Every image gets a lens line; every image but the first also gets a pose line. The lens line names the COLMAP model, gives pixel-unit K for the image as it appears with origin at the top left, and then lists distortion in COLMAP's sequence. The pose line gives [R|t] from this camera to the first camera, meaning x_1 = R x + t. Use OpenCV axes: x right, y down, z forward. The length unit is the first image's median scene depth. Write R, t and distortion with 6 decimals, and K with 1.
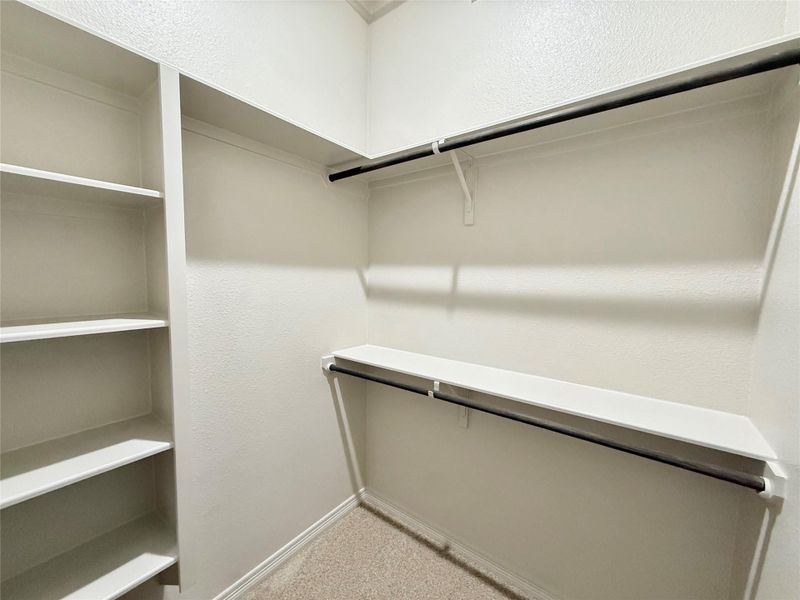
lens RADIAL K [[318.0, 0, 401.6], [0, 318.0, 300.4], [0, 0, 1]] dist [-0.002664, -0.000144]
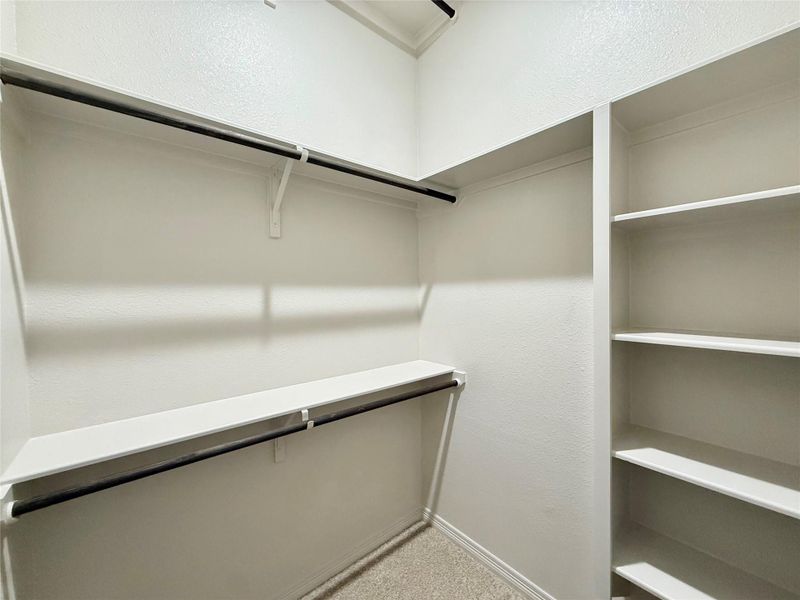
lens RADIAL K [[311.2, 0, 399.7], [0, 311.2, 328.3], [0, 0, 1]] dist [0.000400, 0.000099]
pose [[0.204460, -0.107938, 0.972906, -0.757607], [0.088511, 0.991869, 0.091441, -0.043041], [-0.974865, 0.067417, 0.212351, 0.574073]]
